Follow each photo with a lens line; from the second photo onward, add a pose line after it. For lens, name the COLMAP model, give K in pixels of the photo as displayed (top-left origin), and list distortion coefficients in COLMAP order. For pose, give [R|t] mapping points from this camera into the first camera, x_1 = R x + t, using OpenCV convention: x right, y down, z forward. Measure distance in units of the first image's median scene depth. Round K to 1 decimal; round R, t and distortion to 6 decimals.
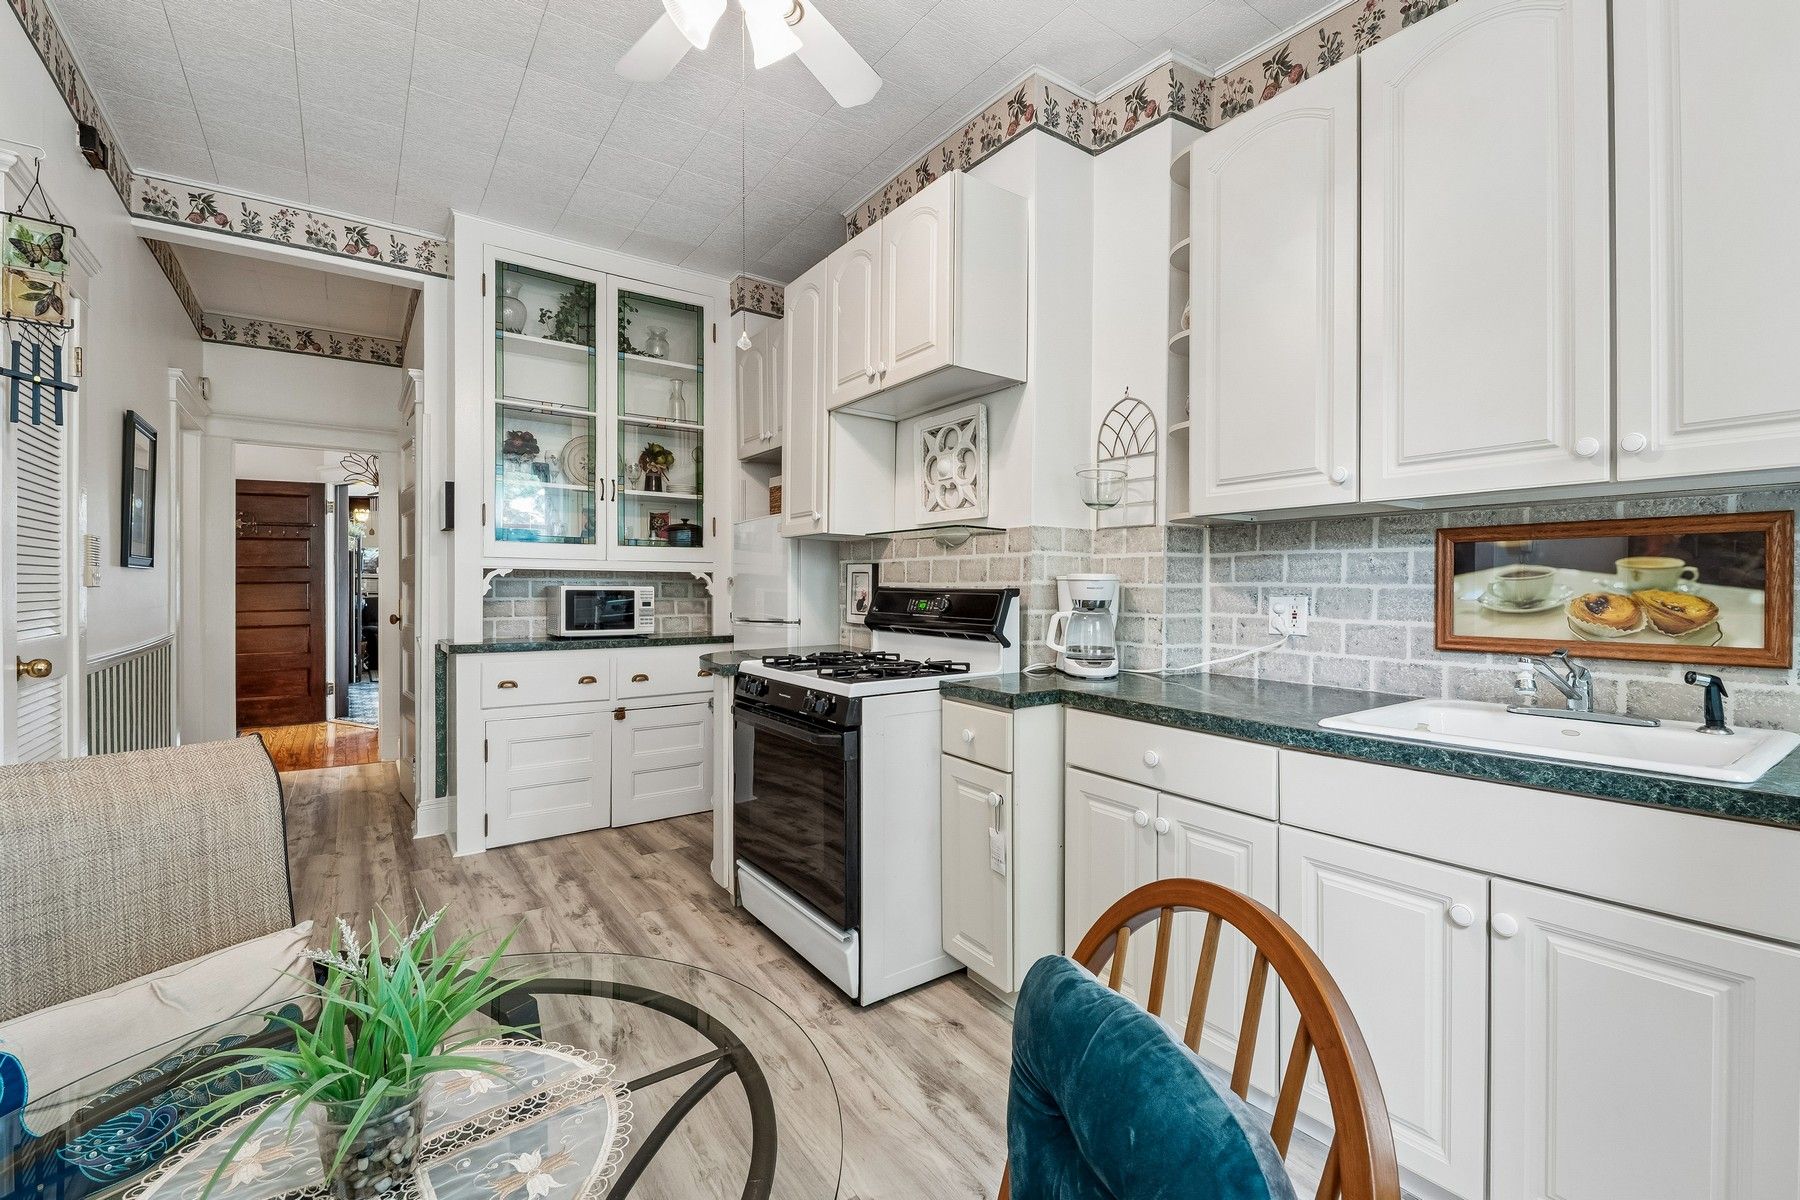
lens RADIAL K [[783.1, 0, 909.5], [0, 783.1, 594.1], [0, 0, 1]] dist [0.017514, -0.014080]
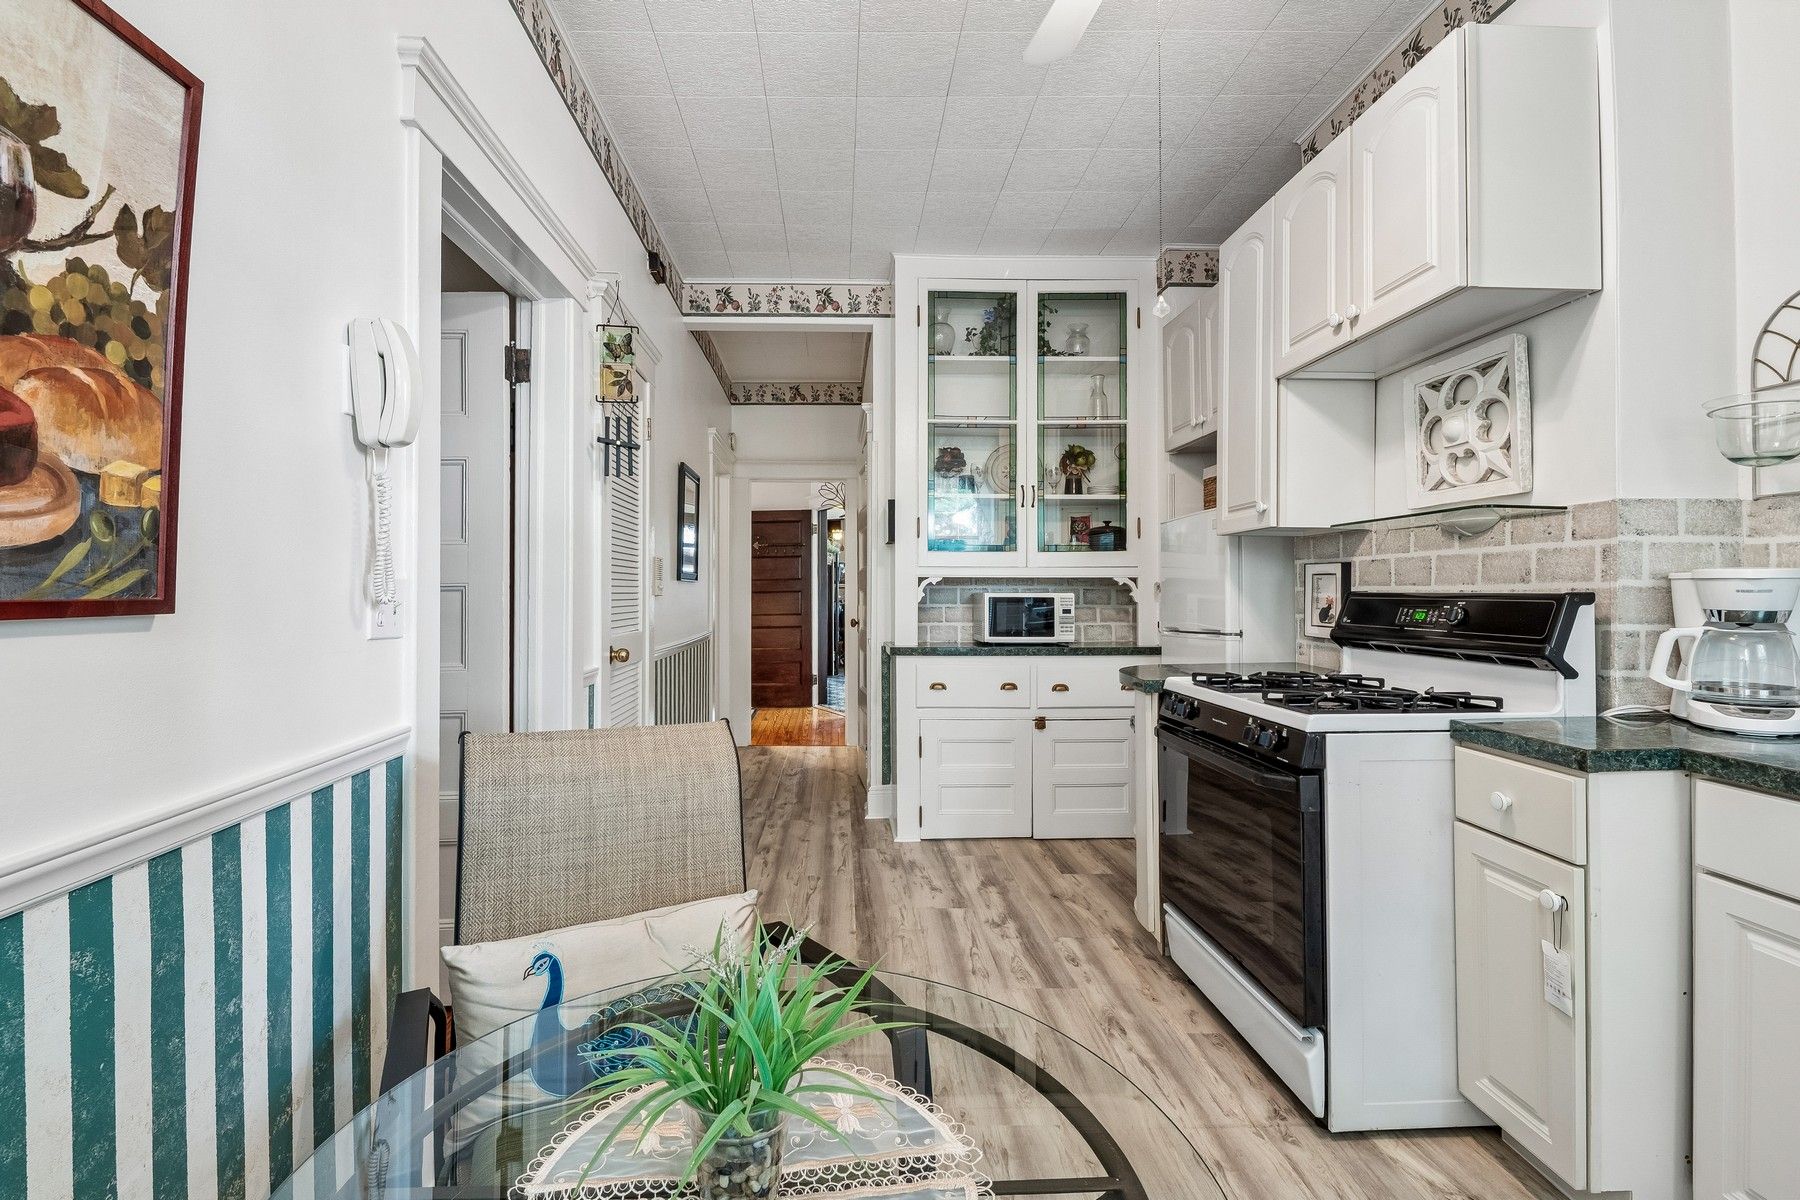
lens RADIAL K [[797.9, 0, 849.8], [0, 797.9, 587.6], [0, 0, 1]] dist [0.017414, -0.013774]
pose [[0.824355, -0.009521, -0.565993, 0.001439], [-0.000216, 0.999853, -0.017134, 0.000484], [0.566074, 0.014247, 0.824232, 0.052993]]
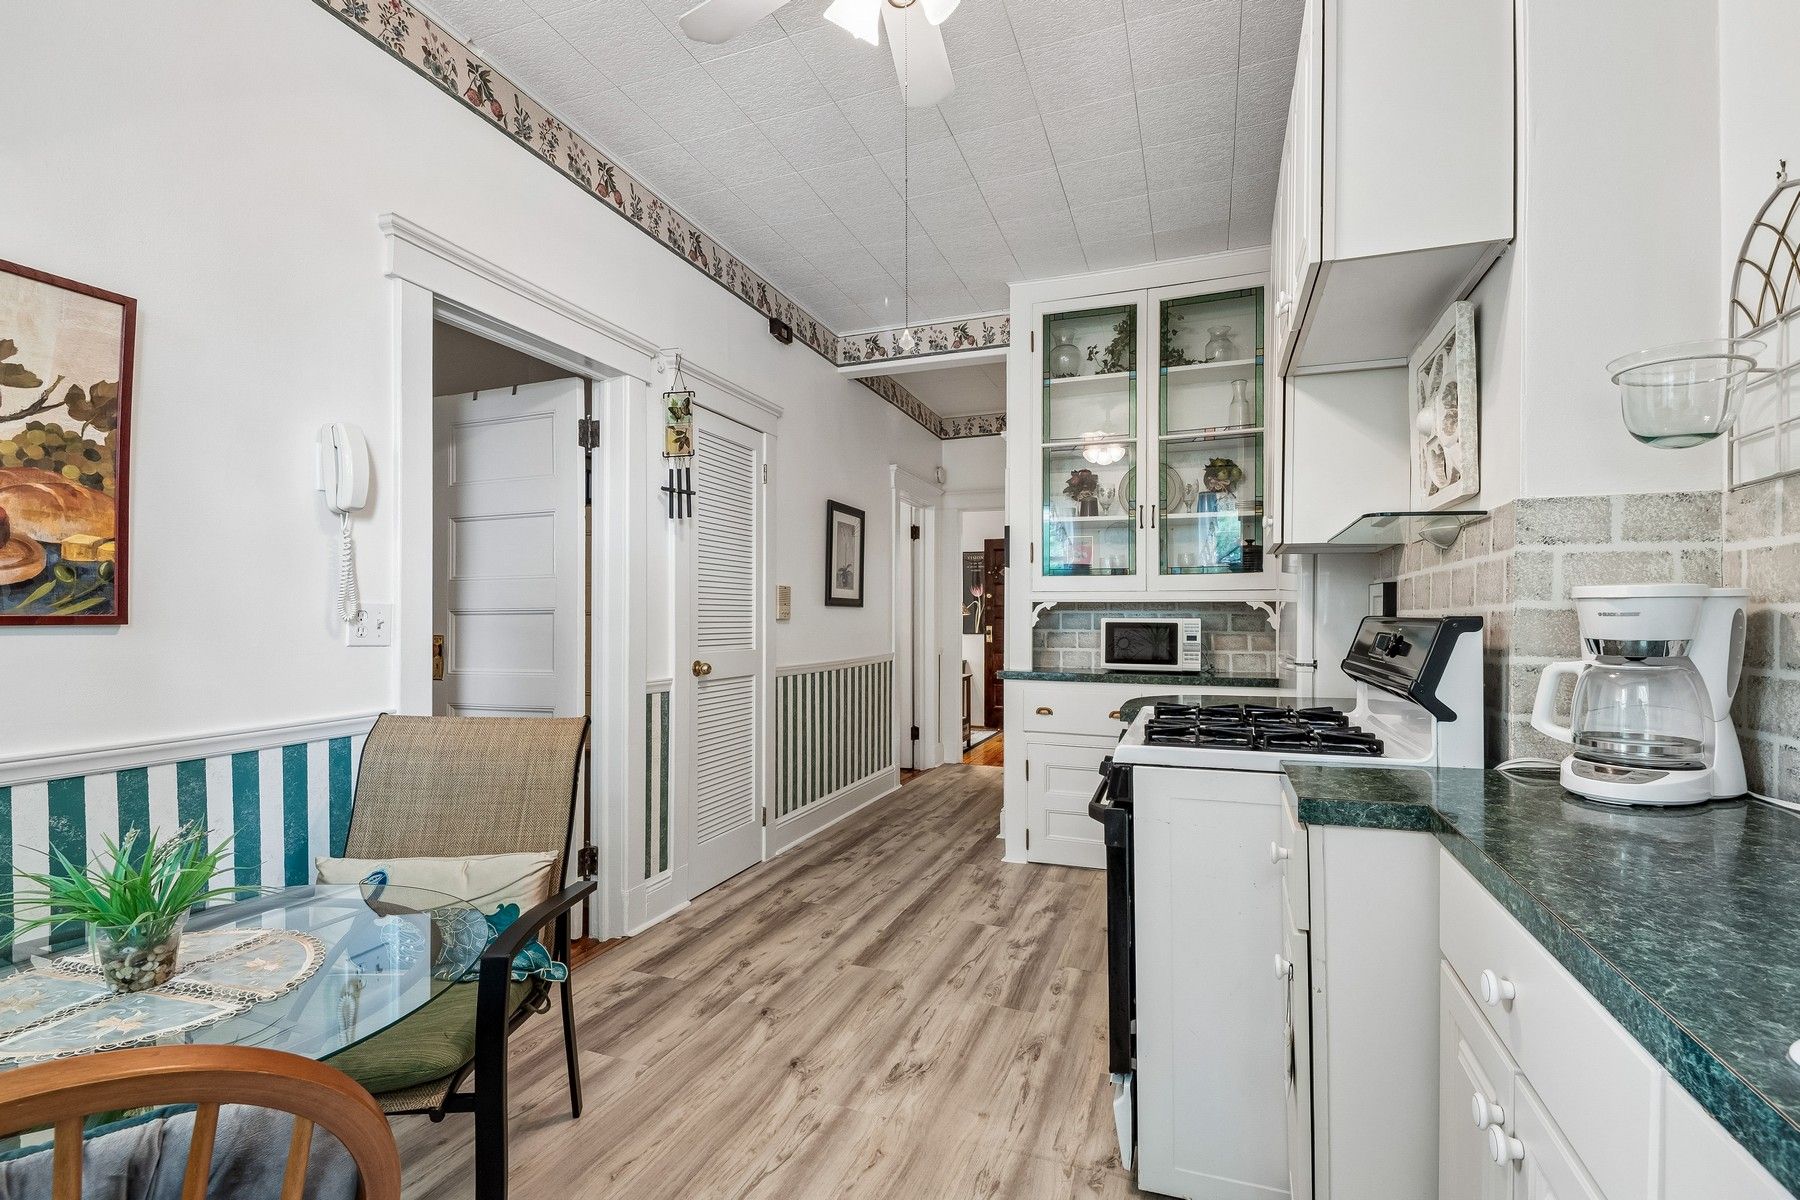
lens RADIAL K [[788.3, 0, 907.3], [0, 788.3, 620.7], [0, 0, 1]] dist [0.017948, -0.012812]
pose [[0.558391, -0.001442, -0.829577, 0.325384], [-0.008109, 0.999941, -0.007196, 0.002492], [0.829539, 0.010746, 0.558346, 0.304334]]
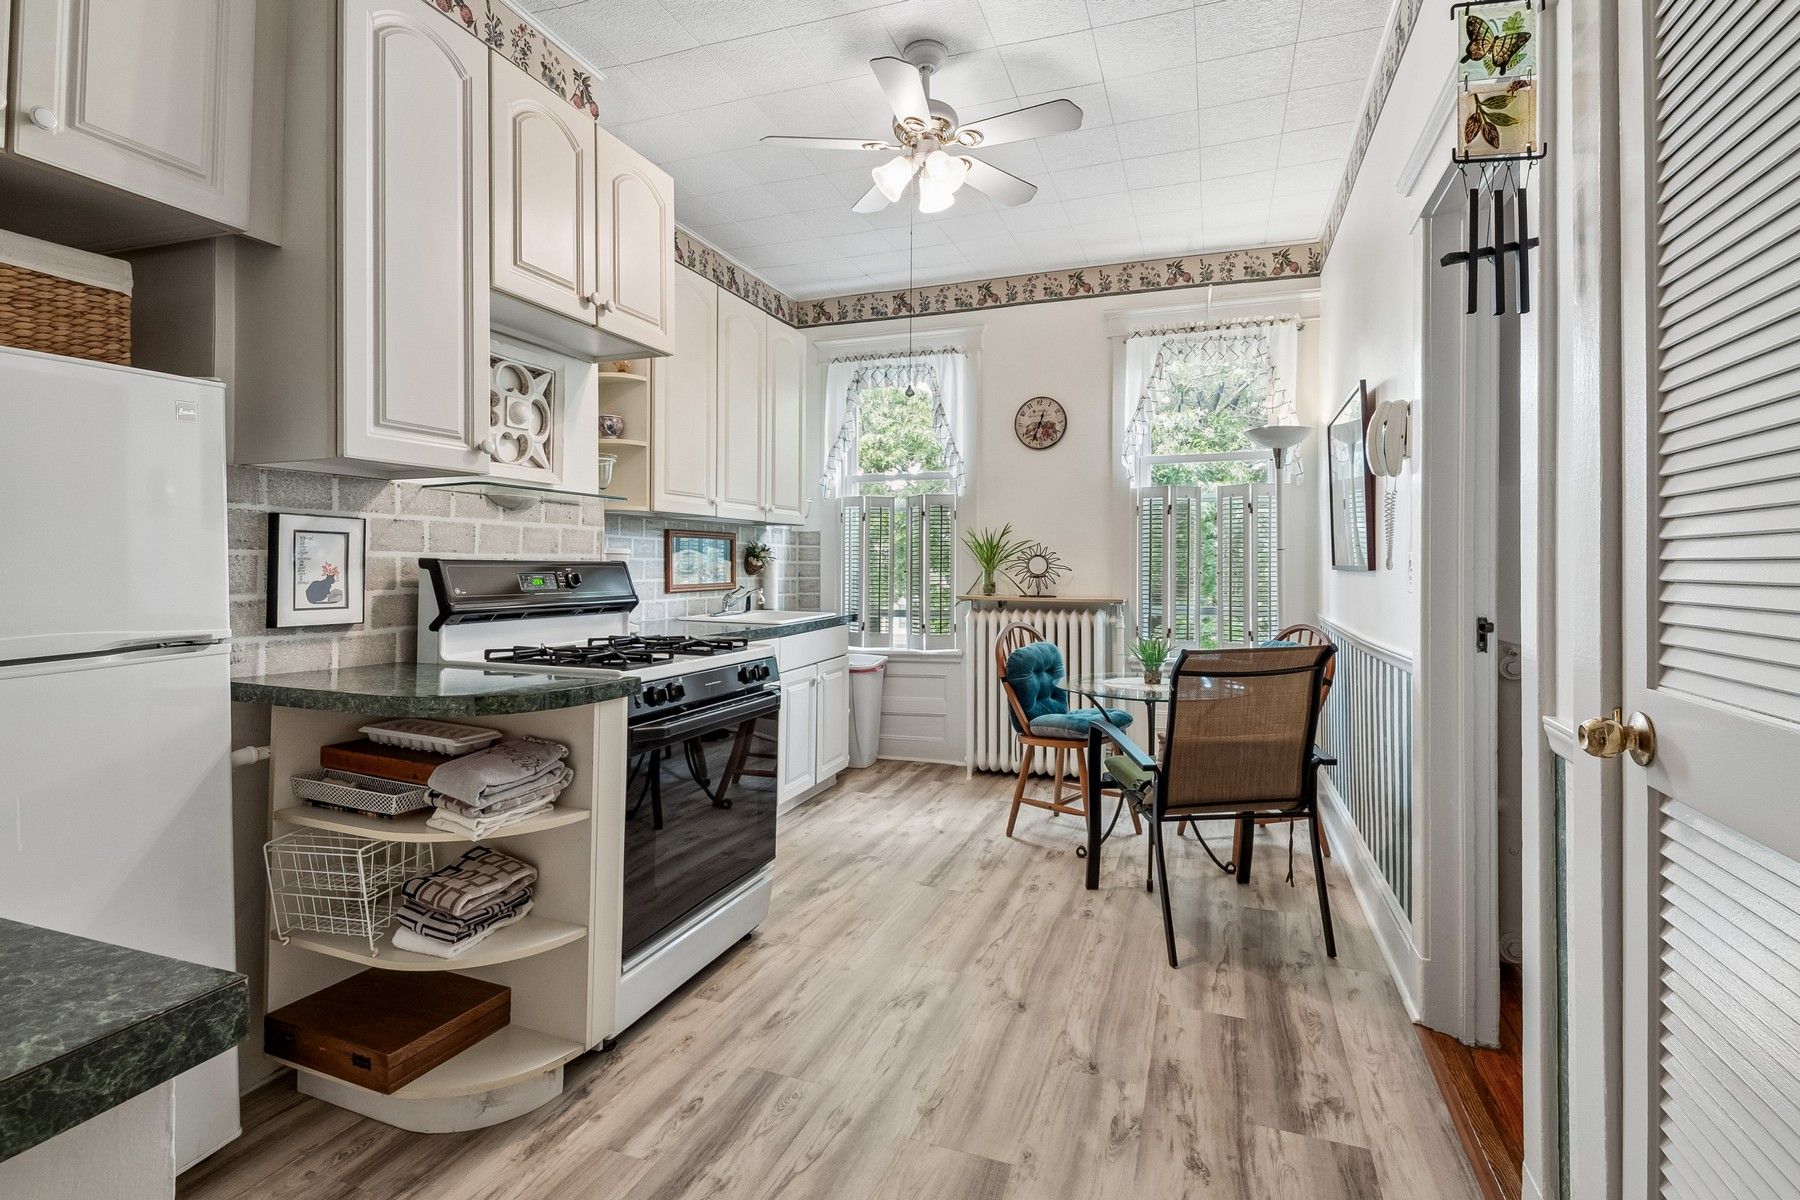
lens RADIAL K [[839.6, 0, 895.9], [0, 839.6, 565.5], [0, 0, 1]] dist [0.016033, -0.017469]
pose [[-0.558722, -0.007806, 0.829318, -0.896058], [0.001616, 0.999944, 0.010500, -0.010914], [-0.829353, 0.007207, -0.558678, 1.144136]]
